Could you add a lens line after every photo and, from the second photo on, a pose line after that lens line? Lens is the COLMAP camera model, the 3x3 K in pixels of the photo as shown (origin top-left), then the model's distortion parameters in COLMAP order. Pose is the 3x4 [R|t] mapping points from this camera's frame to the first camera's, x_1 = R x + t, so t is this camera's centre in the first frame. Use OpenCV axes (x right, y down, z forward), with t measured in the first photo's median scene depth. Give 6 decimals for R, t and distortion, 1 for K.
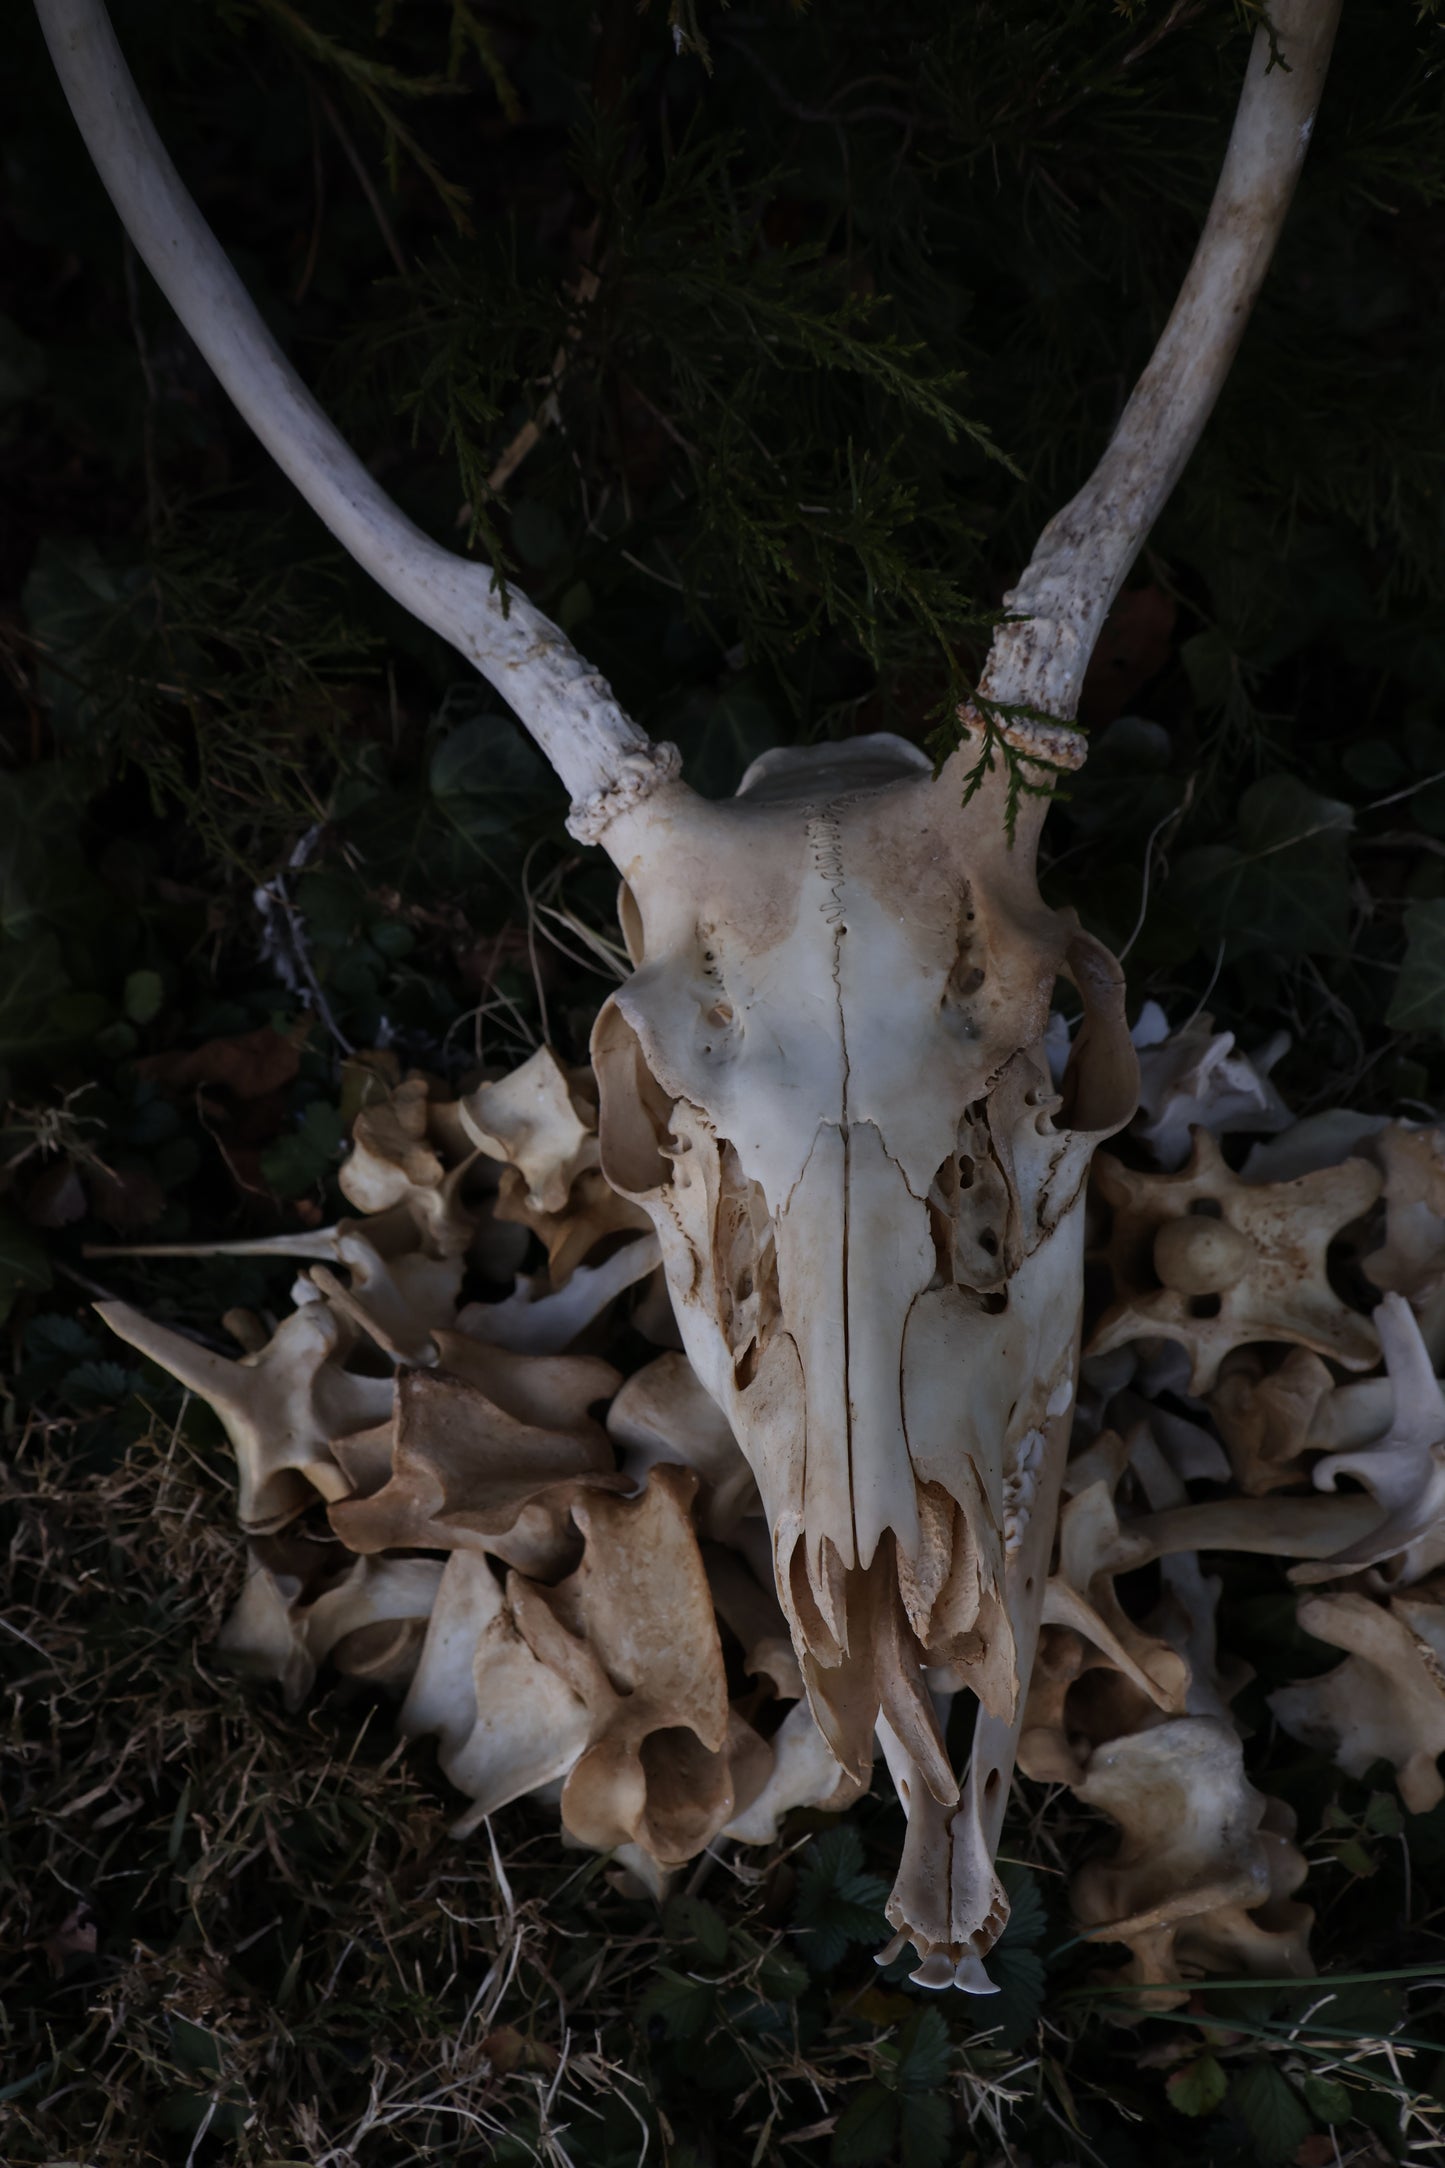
lens RADIAL K [[1797.5, 0, 722.4], [0, 1797.5, 1071.1], [0, 0, 1]] dist [-0.146586, 0.081892]
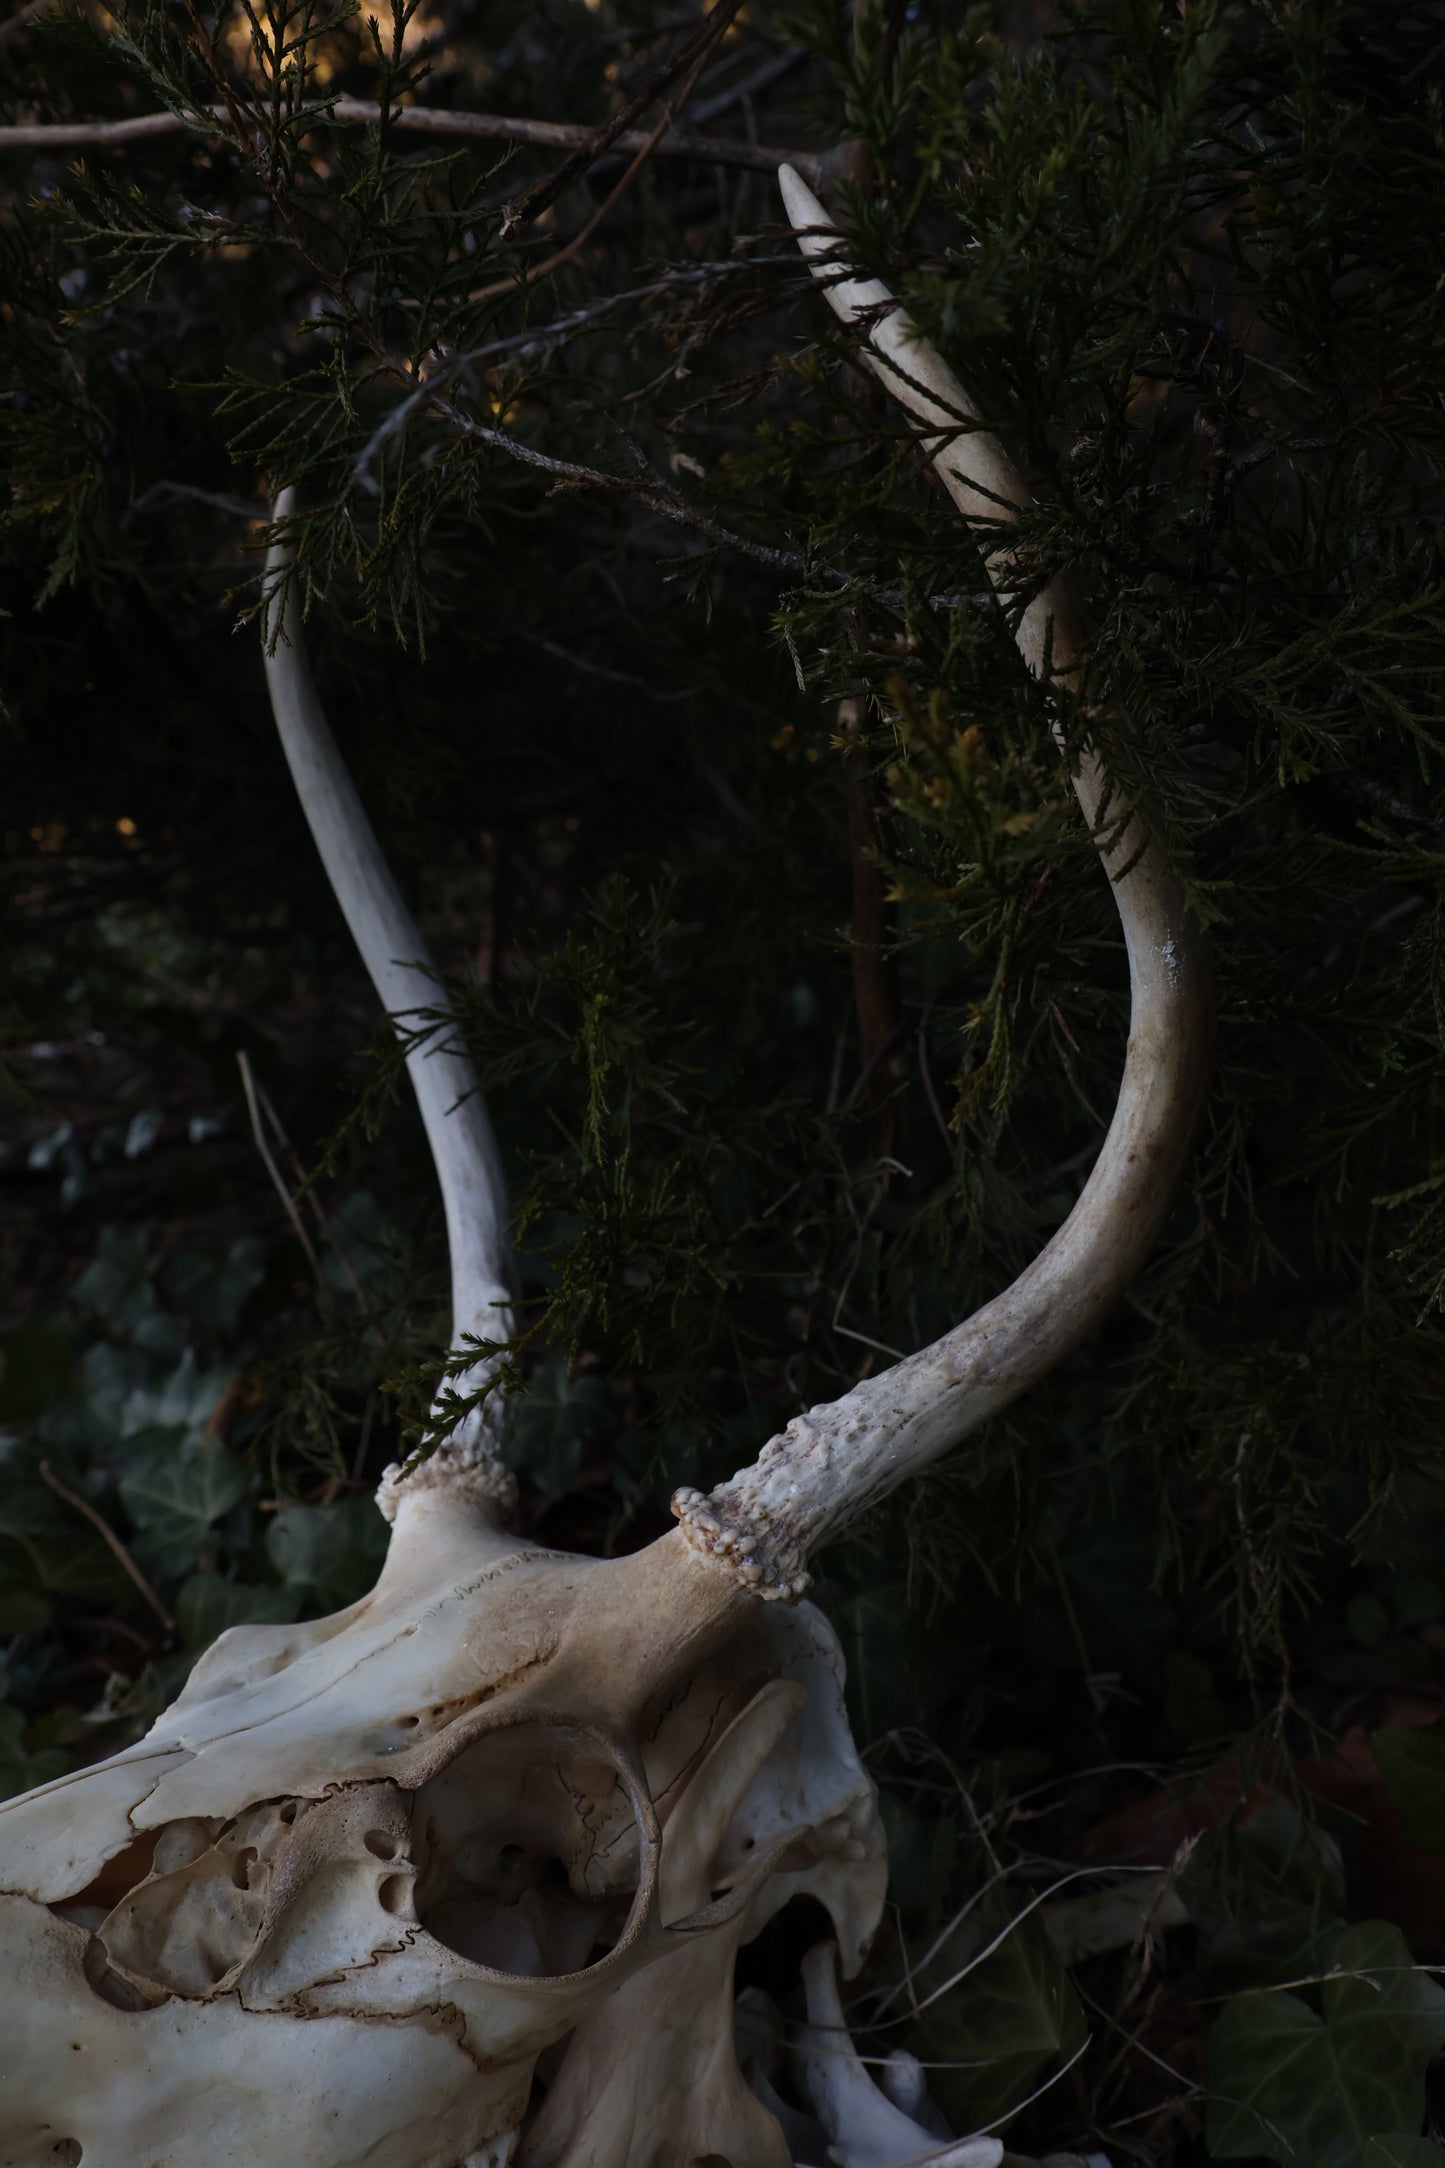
lens RADIAL K [[1797.5, 0, 705.4], [0, 1797.5, 1086.5], [0, 0, 1]] dist [-0.146586, 0.081892]
pose [[0.722014, 0.130800, -0.679402, 0.673295], [-0.520383, 0.749794, -0.408670, 0.003160], [0.455957, 0.648615, 0.609428, 0.314537]]
